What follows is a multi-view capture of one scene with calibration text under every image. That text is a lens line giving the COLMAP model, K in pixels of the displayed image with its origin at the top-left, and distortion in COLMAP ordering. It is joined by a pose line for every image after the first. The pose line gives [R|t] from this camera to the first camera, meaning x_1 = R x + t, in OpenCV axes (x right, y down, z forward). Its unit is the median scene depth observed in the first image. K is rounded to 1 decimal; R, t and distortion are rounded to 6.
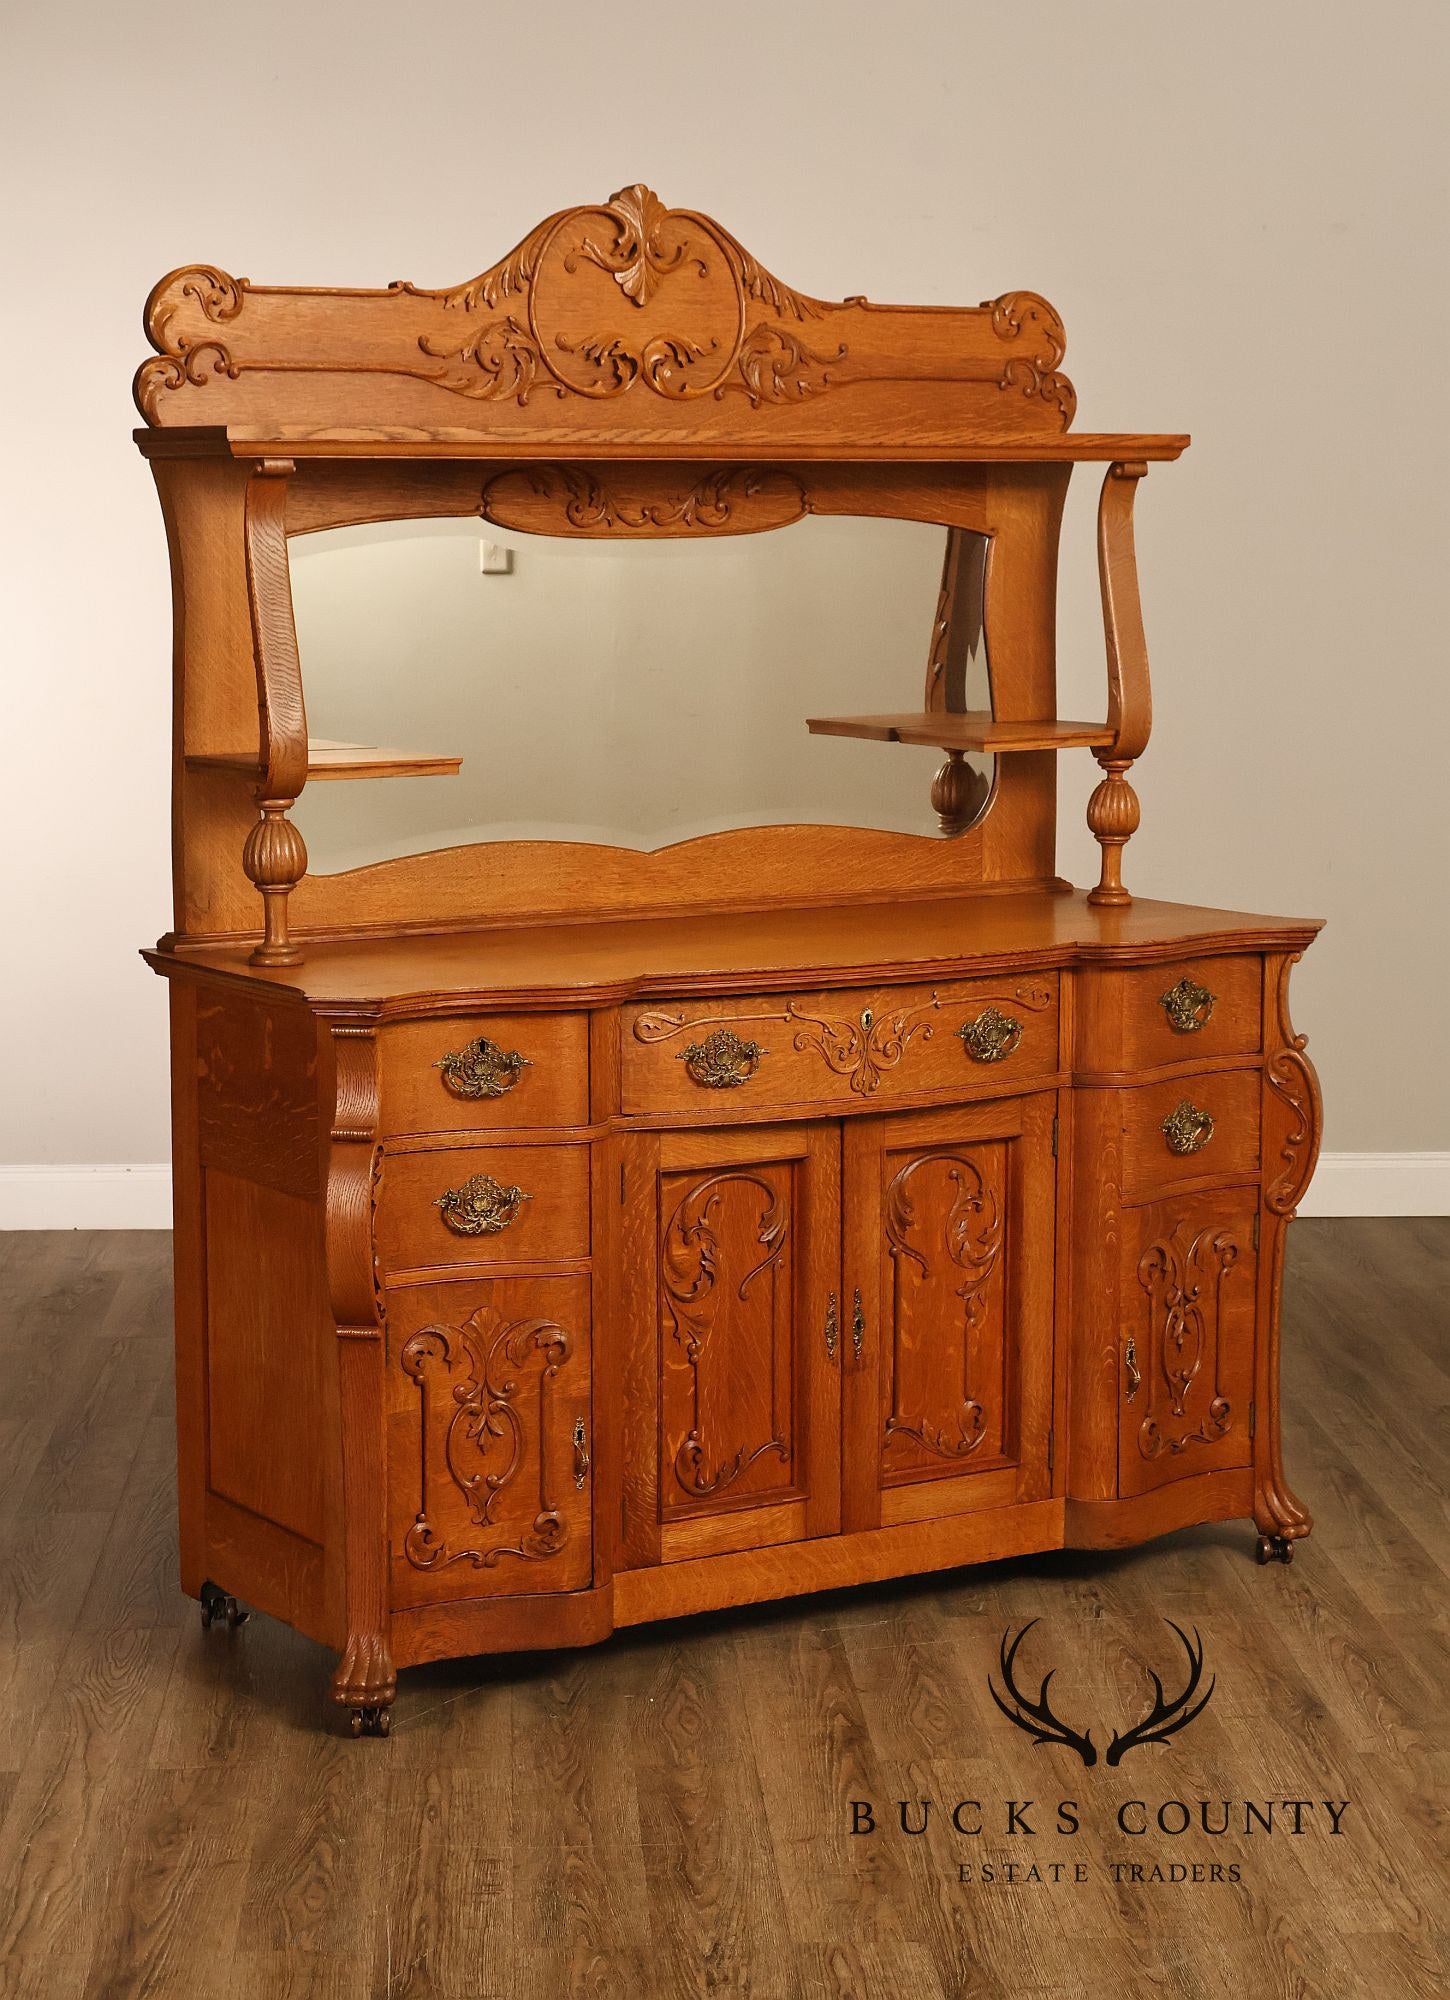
lens RADIAL K [[4007.1, 0, 730.5], [0, 4007.1, 1001.5], [0, 0, 1]] dist [0.021070, 0.063753]
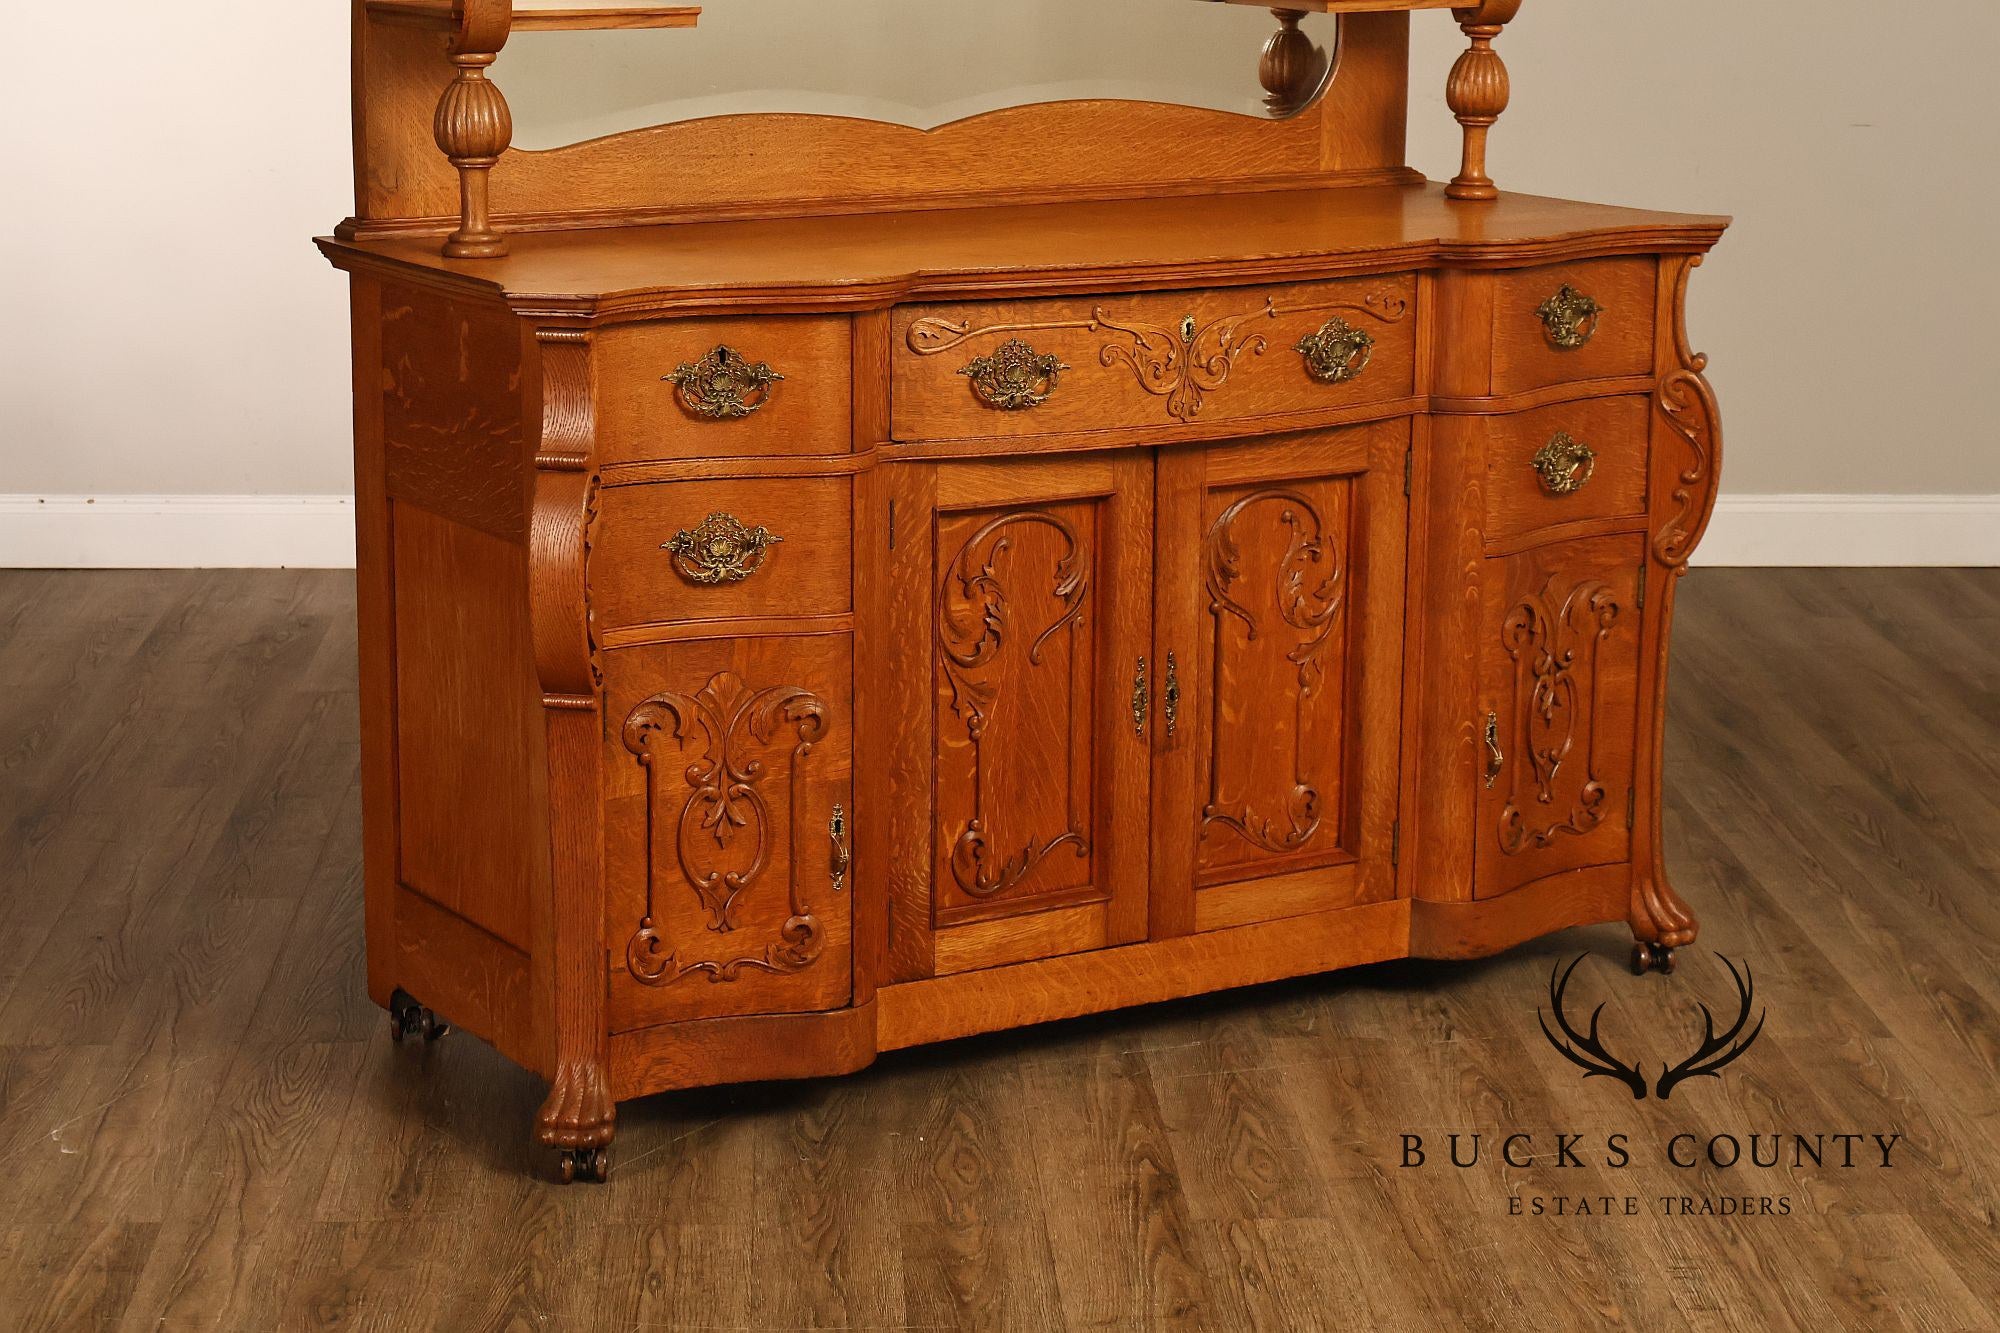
lens RADIAL K [[4026.1, 0, 992.0], [0, 4026.1, 648.9], [0, 0, 1]] dist [0.010174, 0.104336]
pose [[0.999943, 0.009625, -0.004616, -0.001955], [-0.009240, 0.996984, 0.077060, 0.006599], [0.005344, -0.077013, 0.997016, 0.162641]]
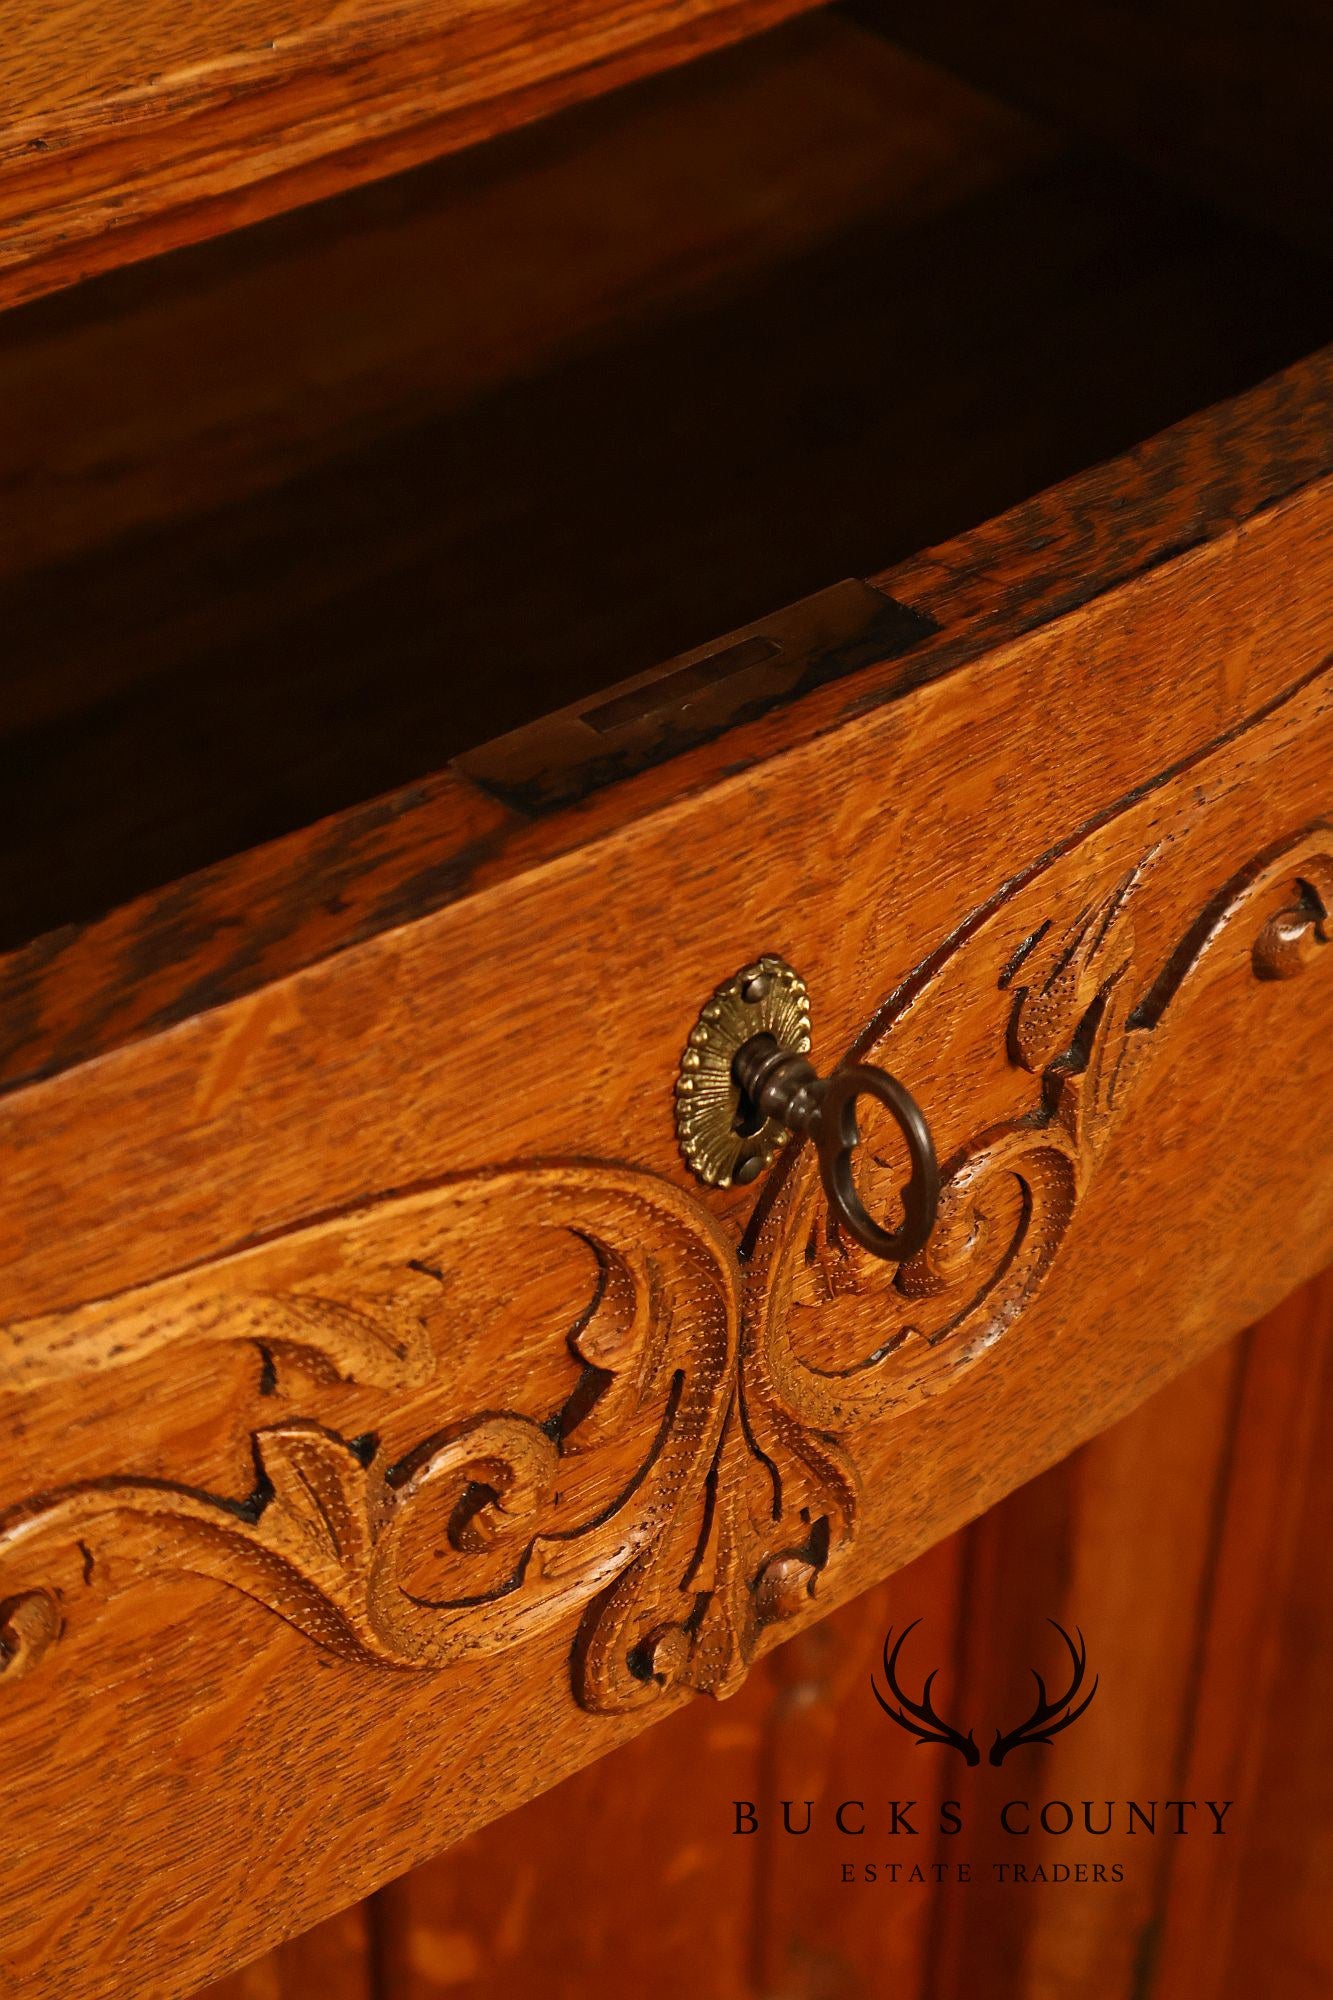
lens RADIAL K [[4026.1, 0, 666.5], [0, 4026.1, 1000.0], [0, 0, 1]] dist [0.010174, 0.104336]
pose [[0.990531, -0.067388, 0.119617, 0.021907], [-0.002681, 0.861595, 0.507590, -0.041346], [-0.137267, -0.503104, 0.853255, 0.923862]]
